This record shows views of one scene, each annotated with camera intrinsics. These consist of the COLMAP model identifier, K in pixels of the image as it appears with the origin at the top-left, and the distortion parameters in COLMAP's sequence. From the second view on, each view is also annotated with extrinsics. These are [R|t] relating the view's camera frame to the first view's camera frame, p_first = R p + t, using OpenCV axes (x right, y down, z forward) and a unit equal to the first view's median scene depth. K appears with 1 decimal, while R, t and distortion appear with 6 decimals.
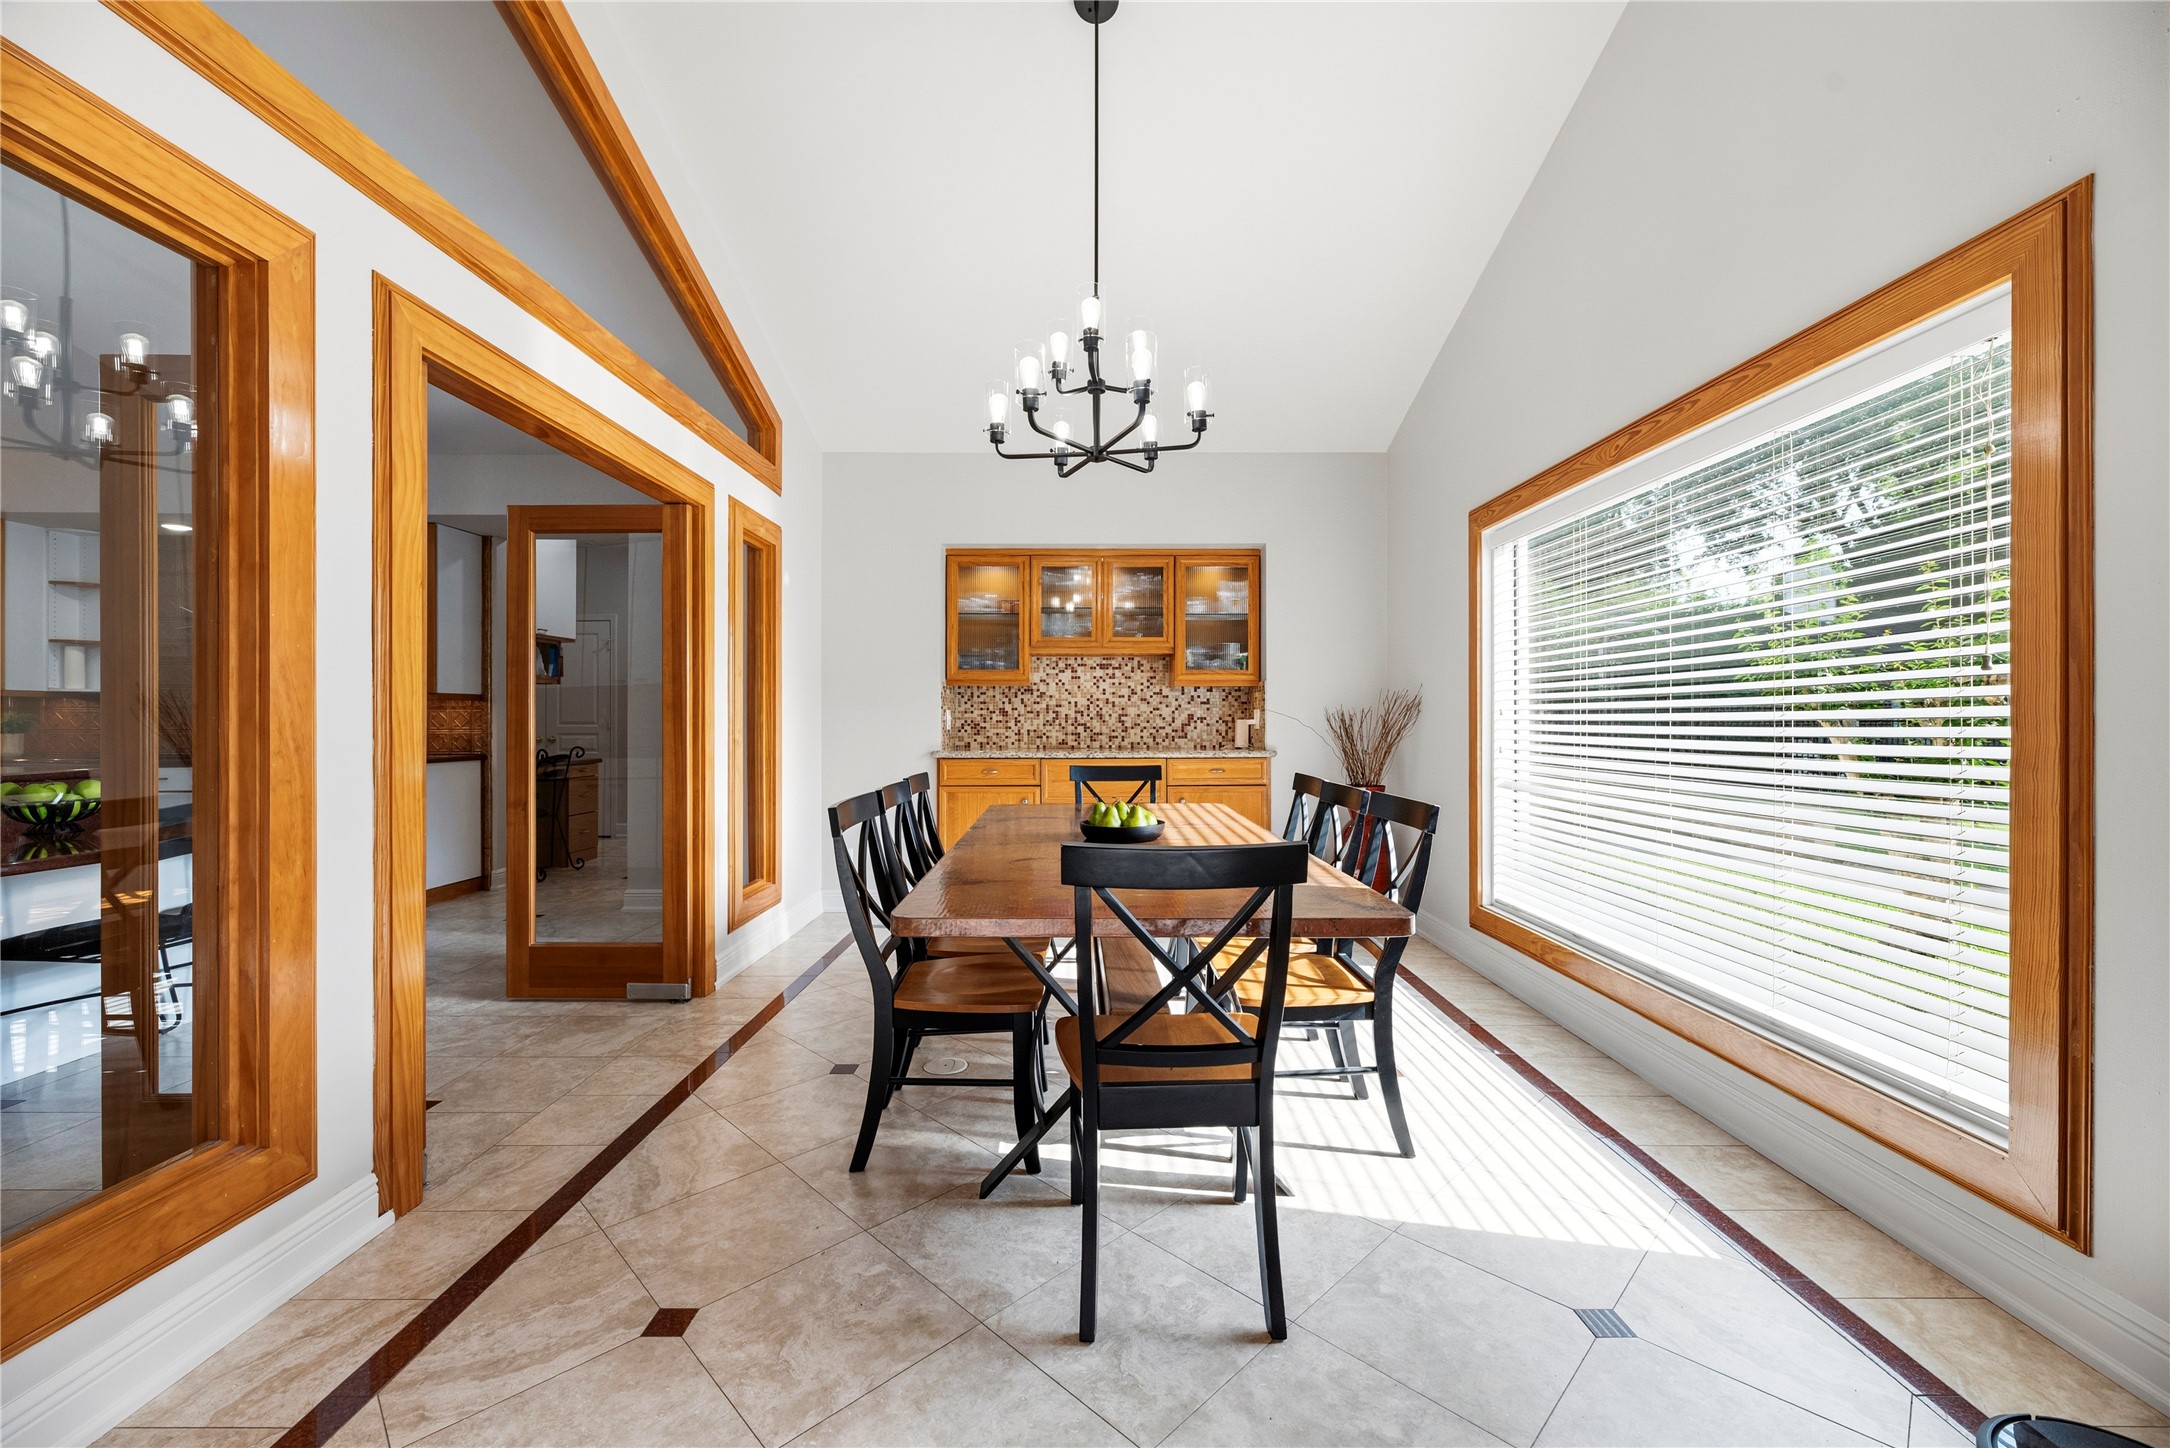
lens RADIAL K [[880.4, 0, 1085.1], [0, 880.4, 719.2], [0, 0, 1]] dist [-0.004048, 0.000291]
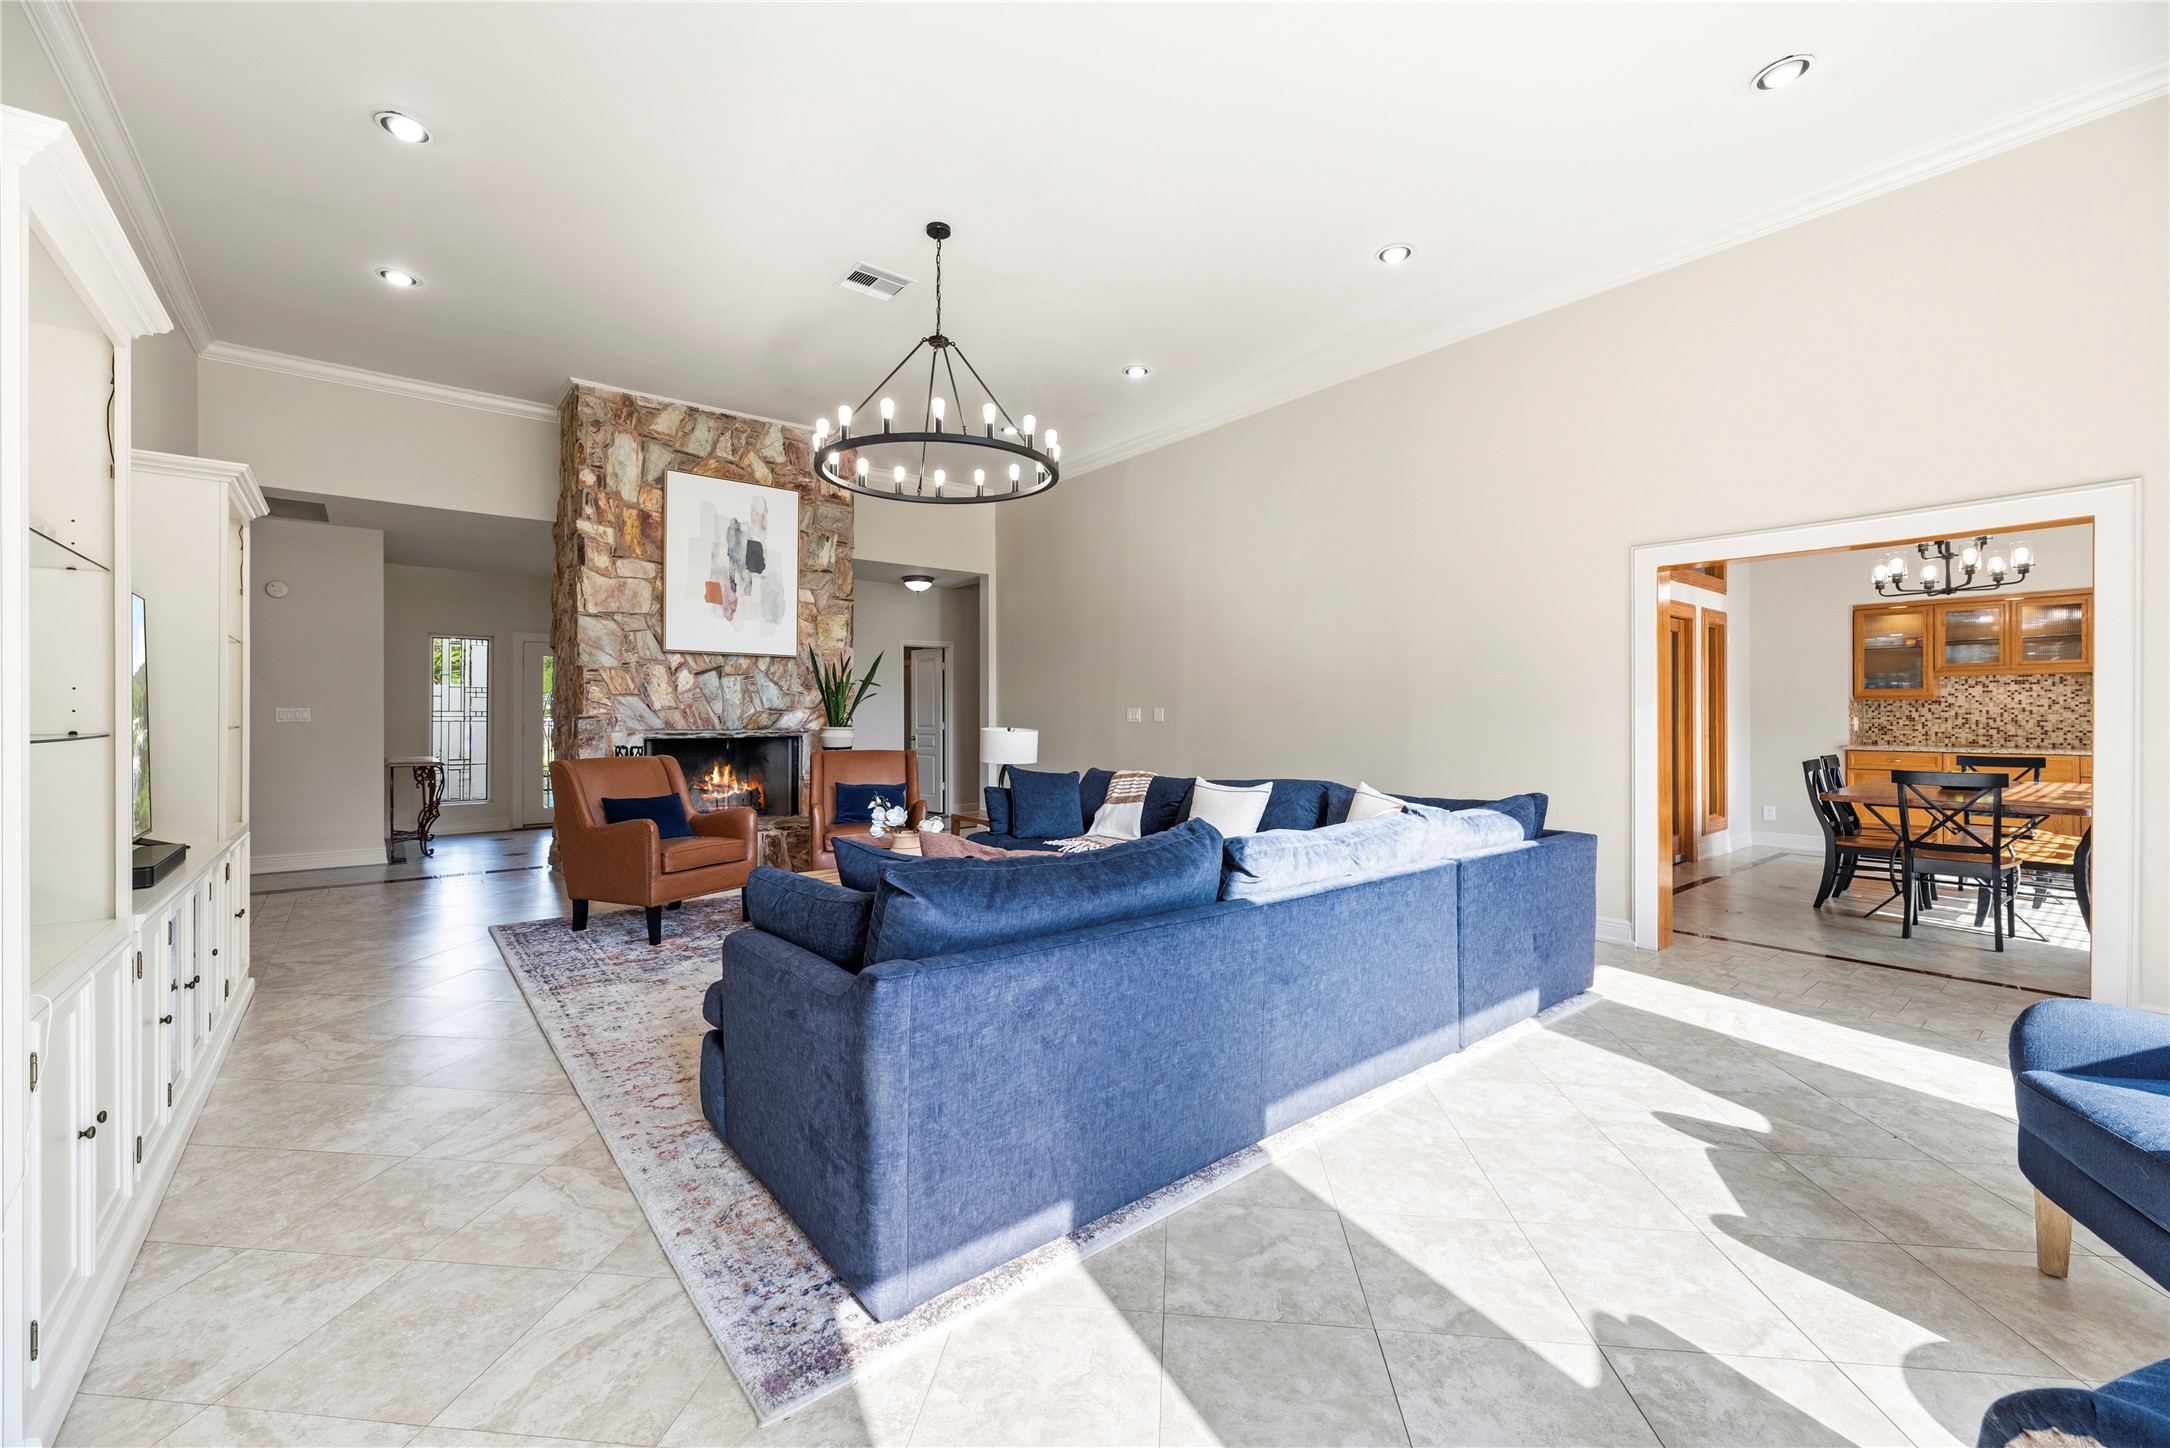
lens RADIAL K [[880.4, 0, 1074.7], [0, 880.4, 709.4], [0, 0, 1]] dist [-0.004048, 0.000291]
pose [[0.625564, -0.003700, -0.780164, 0.157185], [-0.000105, 0.999988, -0.004827, -0.015216], [0.780173, 0.003102, 0.625557, -0.851023]]
